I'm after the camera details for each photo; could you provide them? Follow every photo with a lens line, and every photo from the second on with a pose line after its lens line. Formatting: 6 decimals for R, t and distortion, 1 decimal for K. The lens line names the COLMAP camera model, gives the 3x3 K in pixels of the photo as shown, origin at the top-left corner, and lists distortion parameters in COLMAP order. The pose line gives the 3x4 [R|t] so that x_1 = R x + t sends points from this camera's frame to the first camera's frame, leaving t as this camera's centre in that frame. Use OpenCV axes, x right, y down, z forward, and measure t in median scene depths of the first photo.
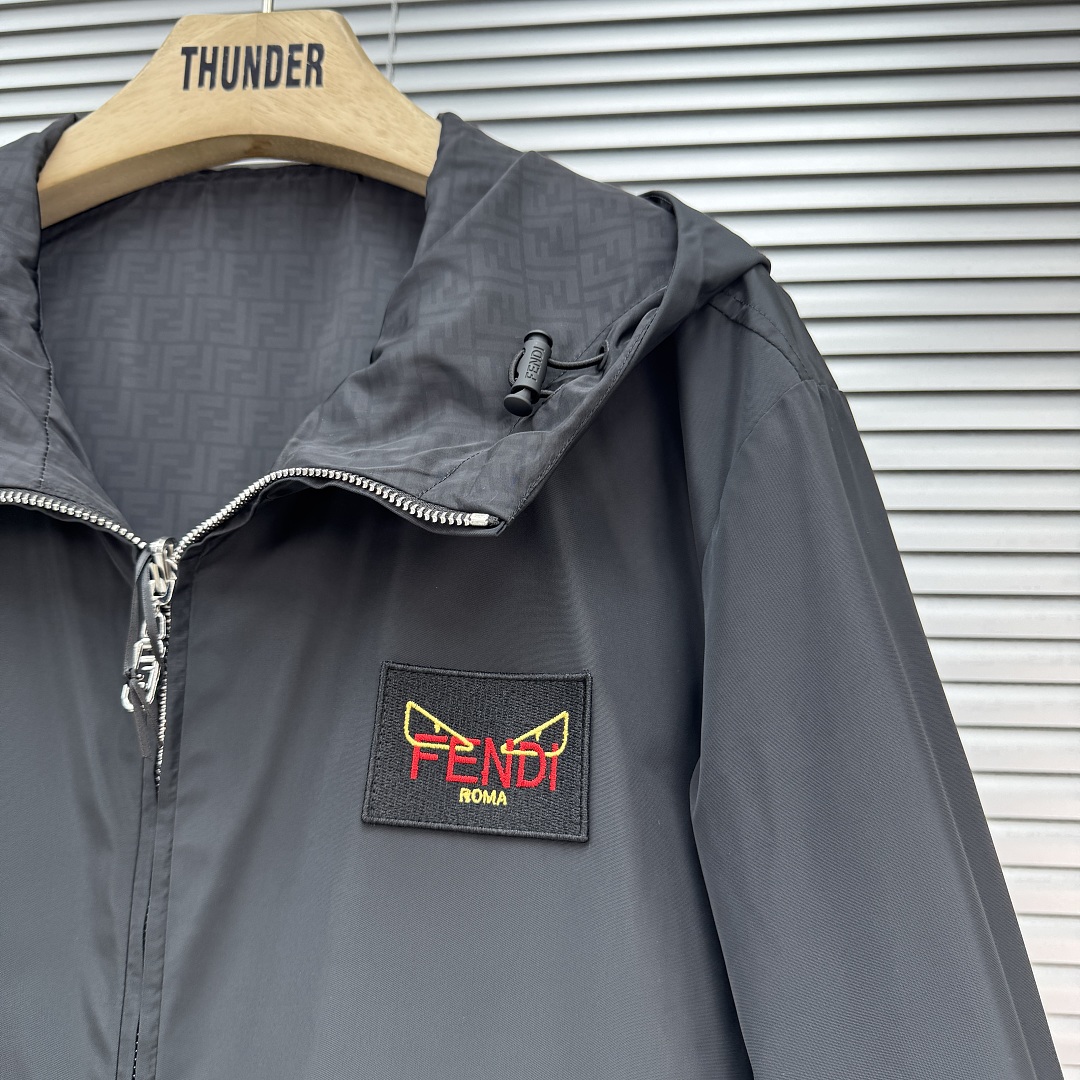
lens RADIAL K [[1070.8, 0, 540.0], [0, 1070.8, 540.0], [0, 0, 1]] dist [0.143595, -0.260402]
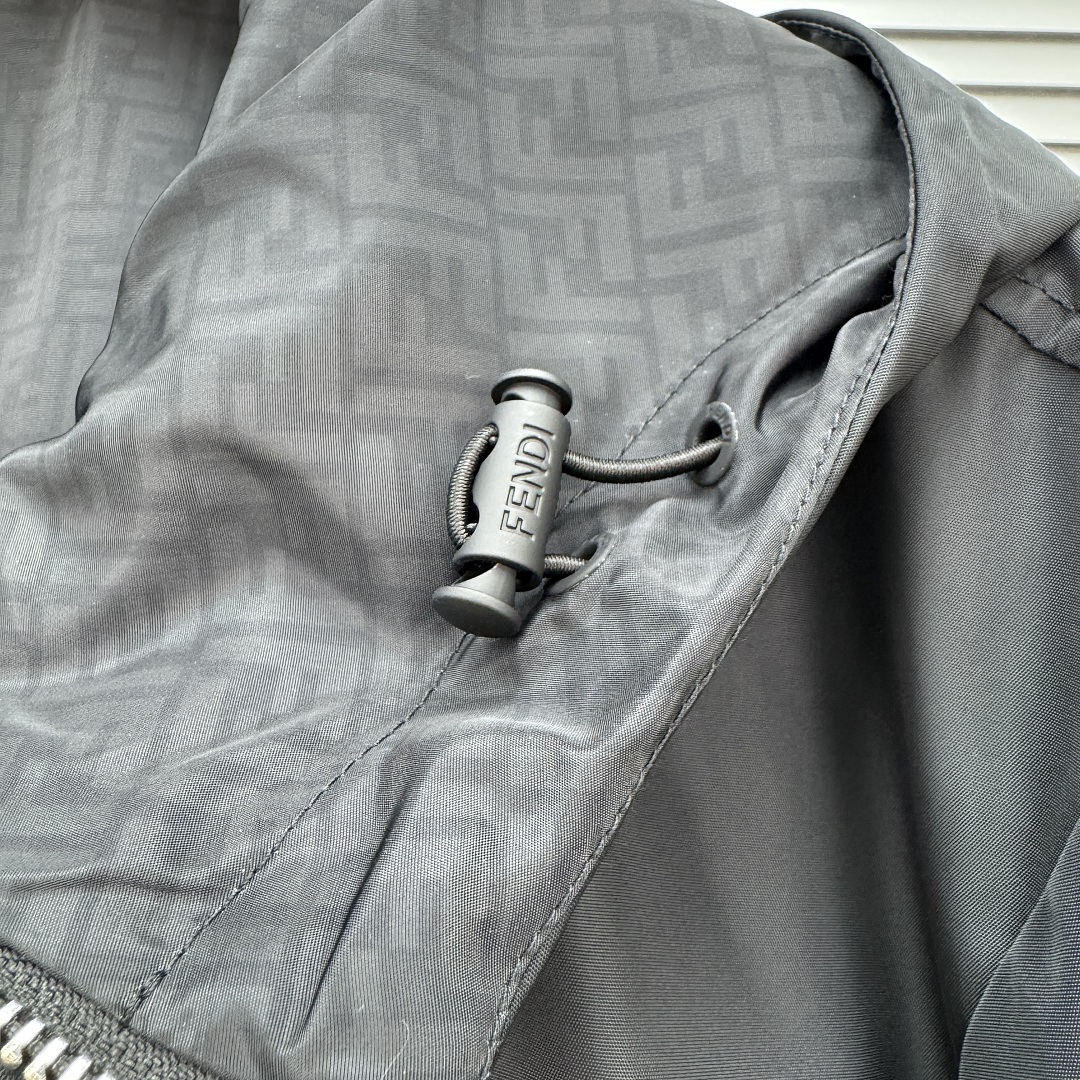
lens RADIAL K [[1011.6, 0, 544.5], [0, 1011.6, 440.9], [0, 0, 1]] dist [-0.012946, 0.006737]
pose [[0.994886, 0.018326, 0.099330, -0.029140], [-0.022825, 0.998755, 0.044346, -0.178528], [-0.098394, -0.046387, 0.994066, 0.644424]]
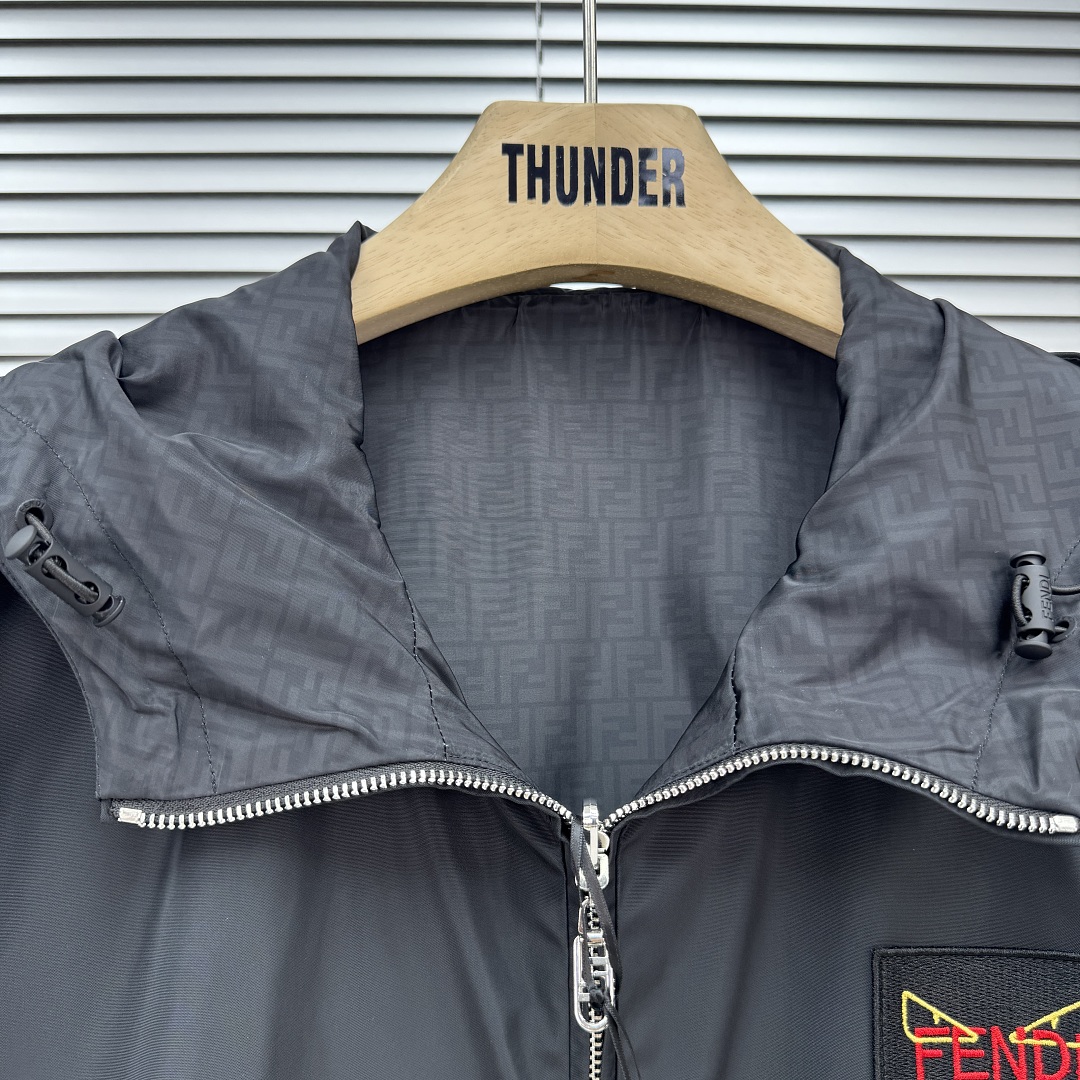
lens RADIAL K [[1023.8, 0, 540.4], [0, 1023.8, 550.6], [0, 0, 1]] dist [0.102704, -0.160346]
pose [[0.982499, -0.027650, 0.184205, -0.515425], [0.006098, 0.993165, 0.116557, -0.281129], [-0.186169, -0.113394, 0.975952, 0.257463]]
